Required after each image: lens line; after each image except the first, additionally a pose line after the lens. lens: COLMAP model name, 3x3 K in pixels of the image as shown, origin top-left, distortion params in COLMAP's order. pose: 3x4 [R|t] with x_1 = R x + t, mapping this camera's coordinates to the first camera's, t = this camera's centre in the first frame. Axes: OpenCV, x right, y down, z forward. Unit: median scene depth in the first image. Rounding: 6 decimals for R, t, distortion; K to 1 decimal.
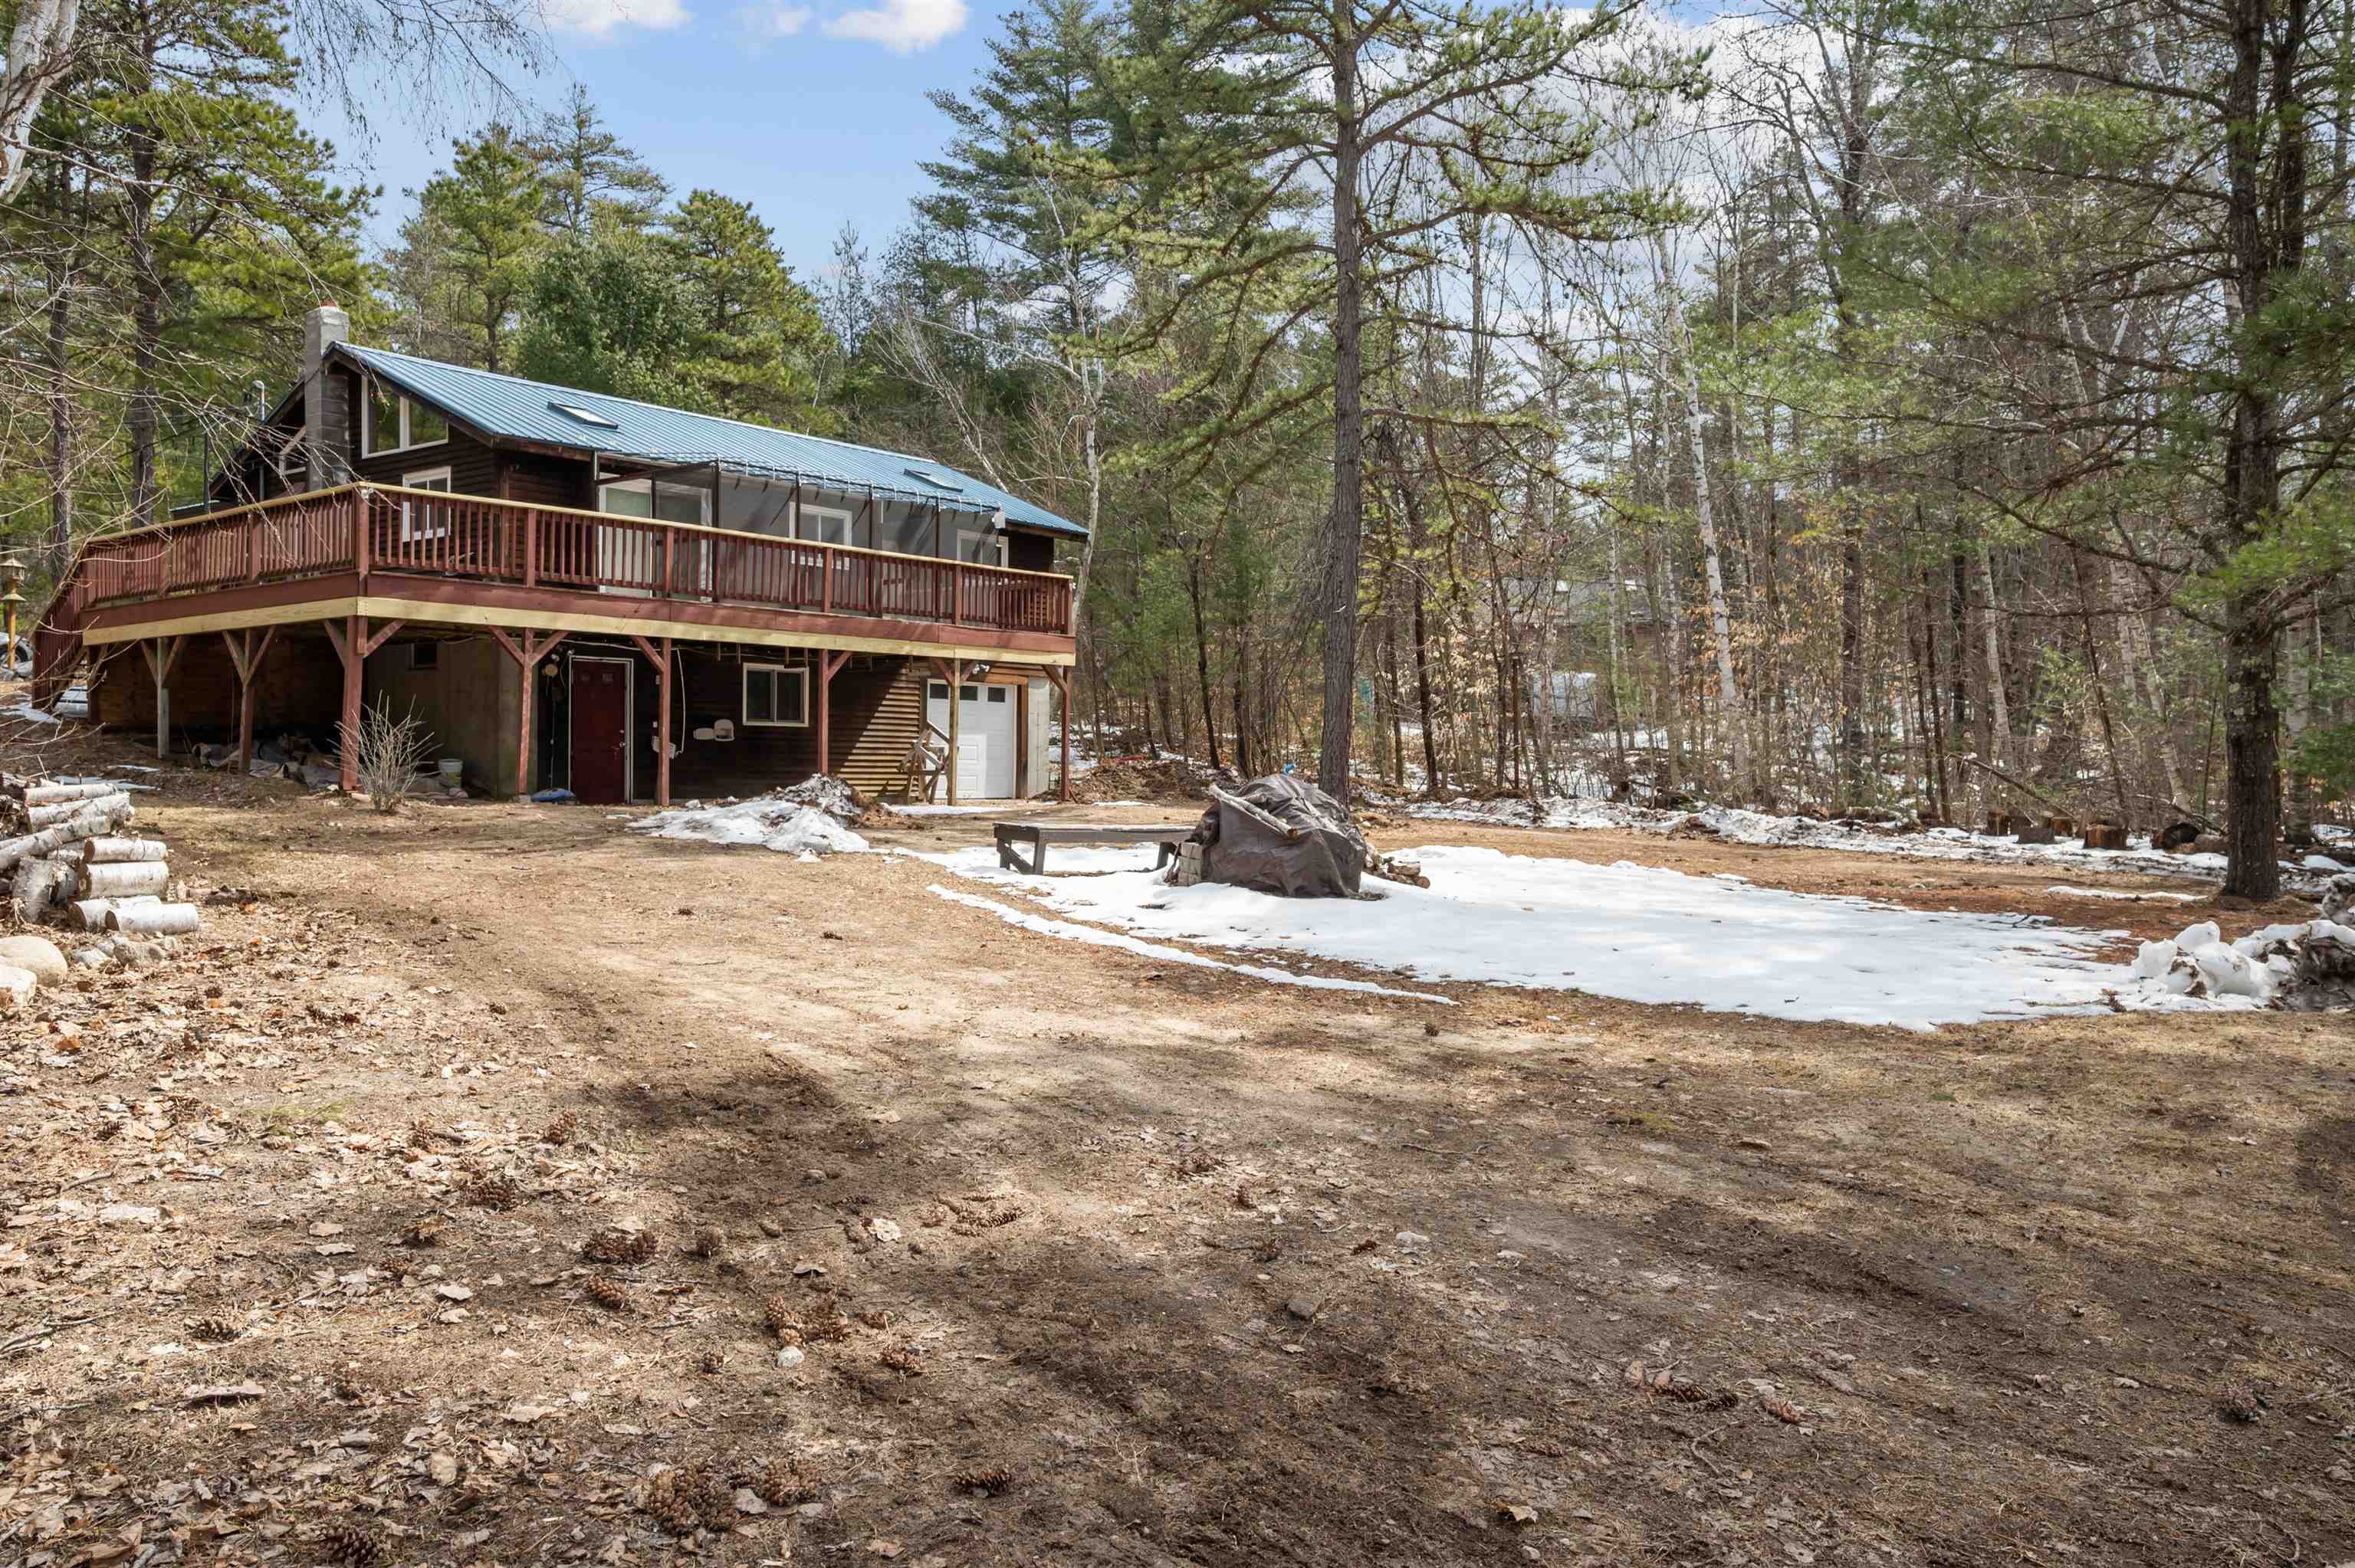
lens RADIAL K [[1703.4, 0, 1177.5], [0, 1703.4, 784.0], [0, 0, 1]] dist [-0.003817, -0.000922]
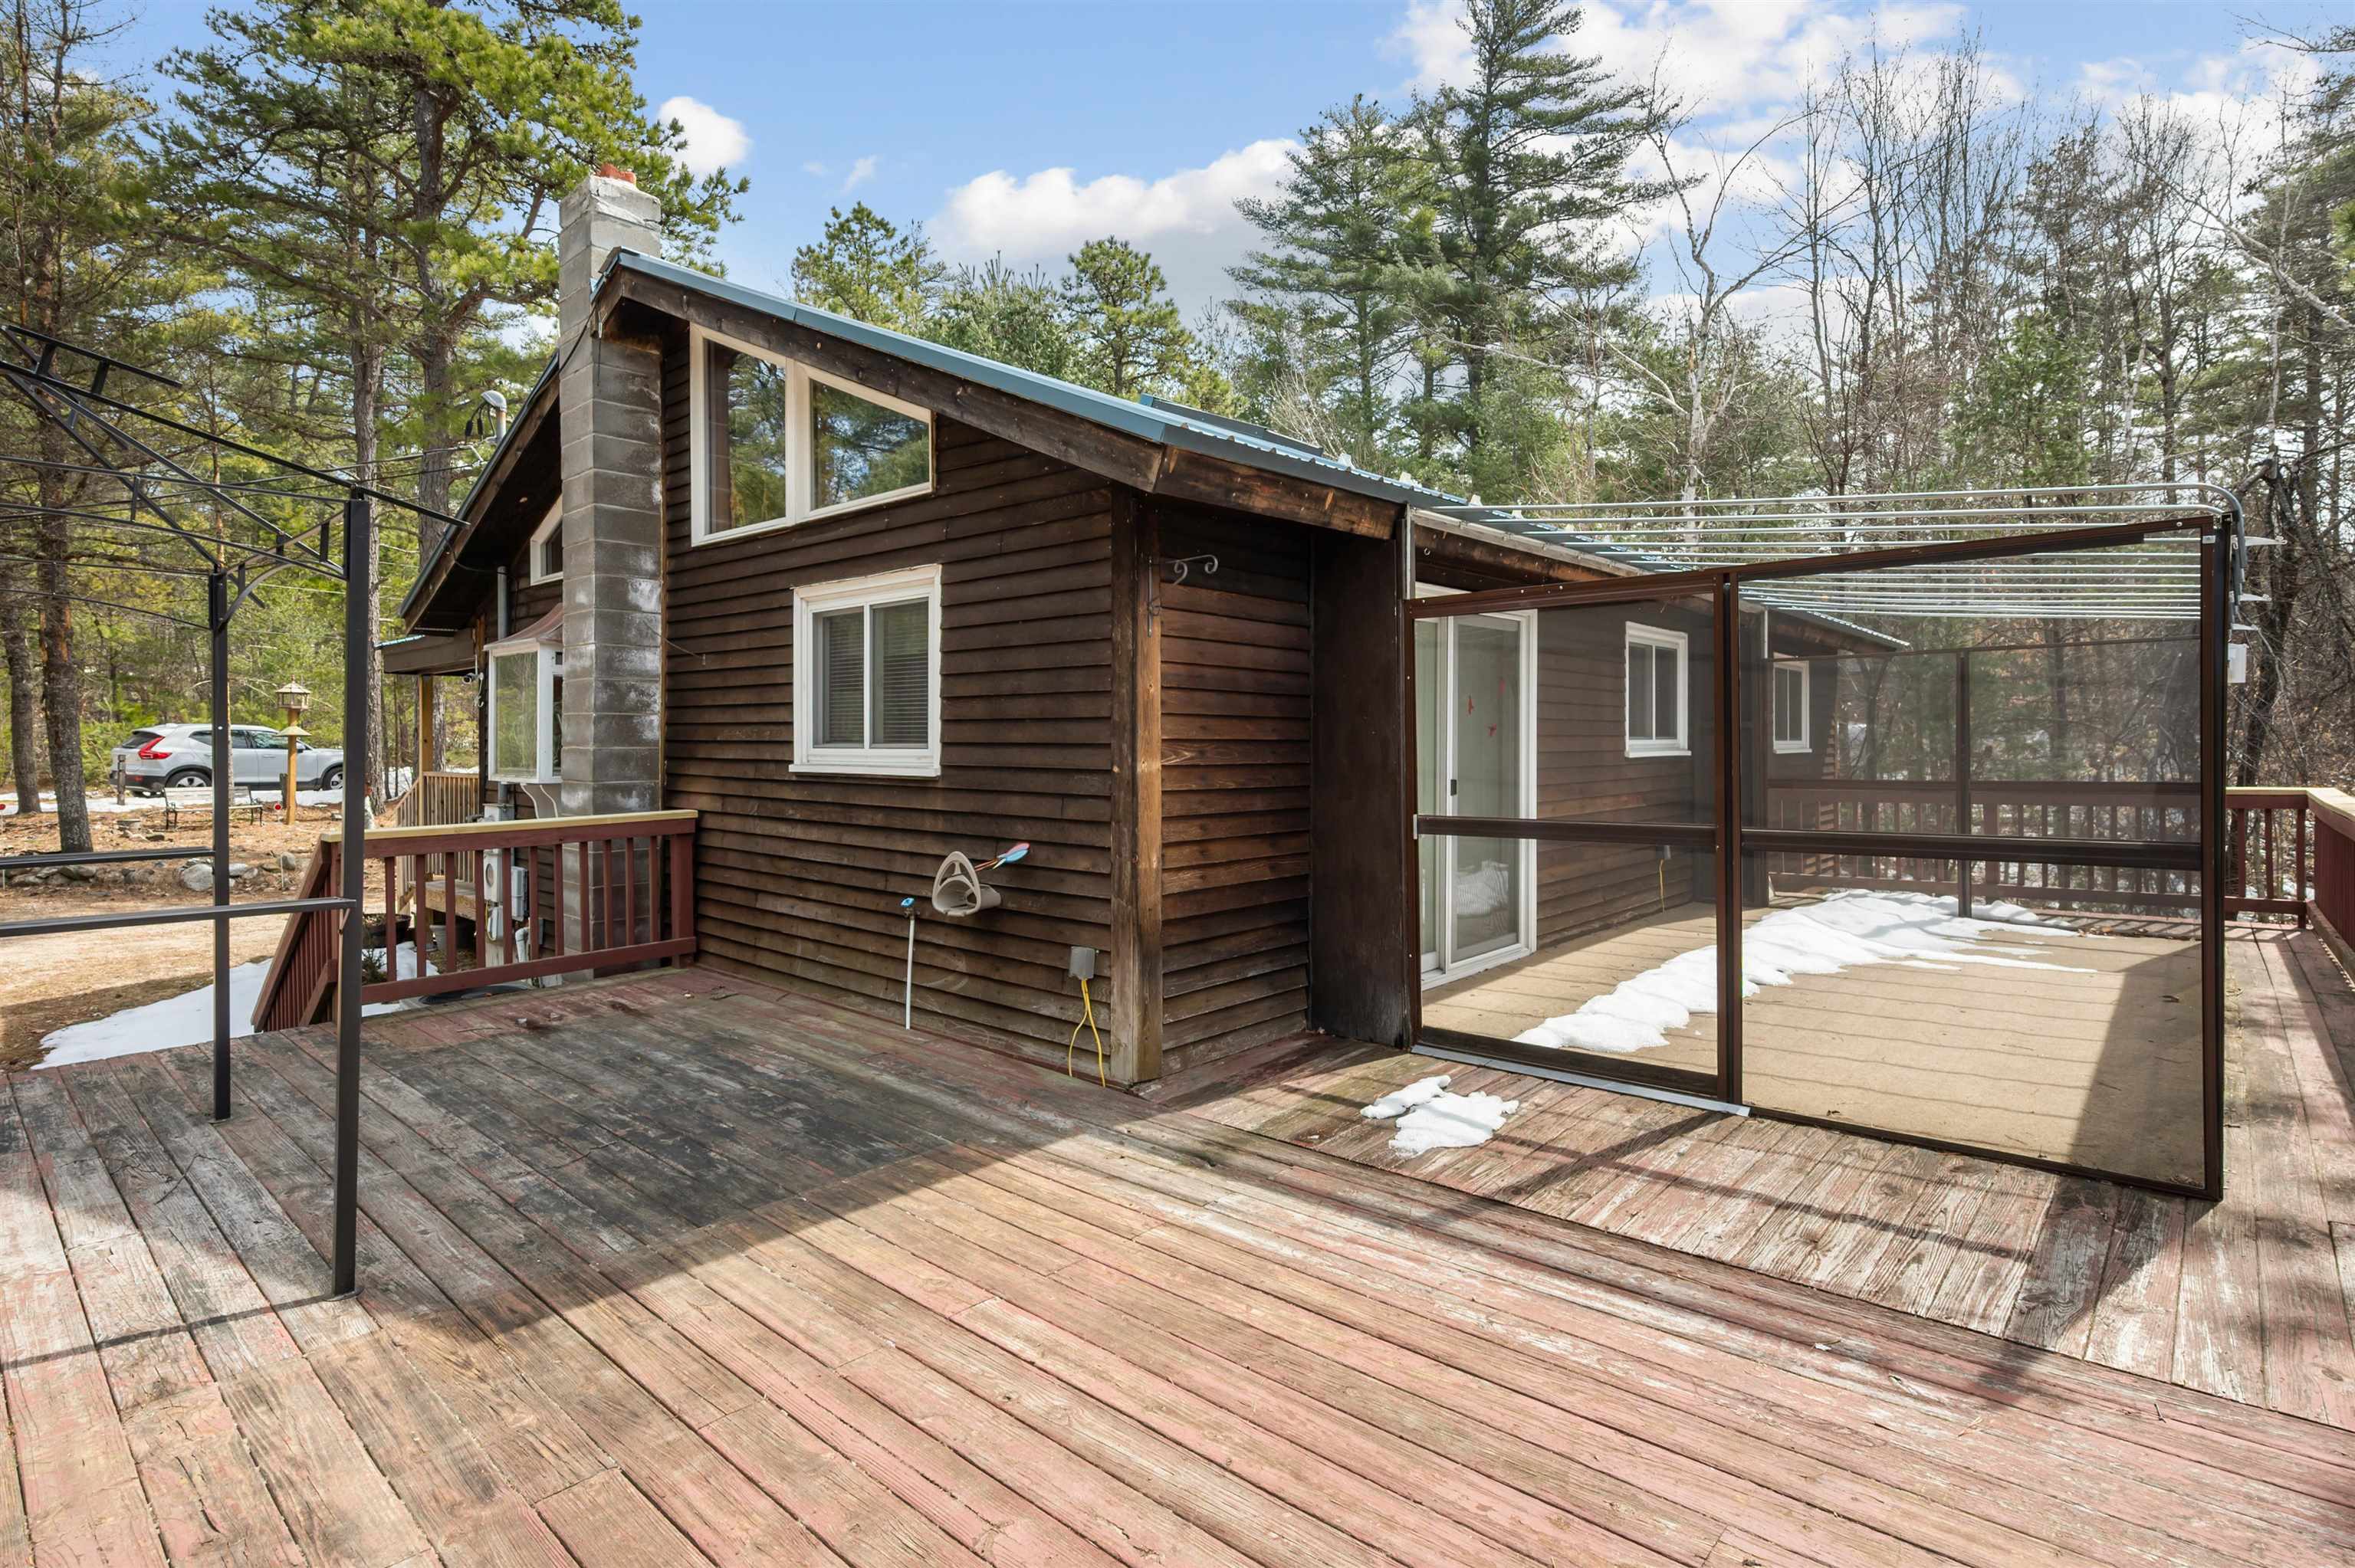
lens RADIAL K [[1145.0, 0, 1180.0], [0, 1145.0, 745.2], [0, 0, 1]] dist [0.001186, 0.000106]
pose [[0.996673, -0.005138, -0.081340, -0.240197], [0.004295, 0.999935, -0.010539, -0.098915], [0.081388, 0.010155, 0.996631, 0.520490]]
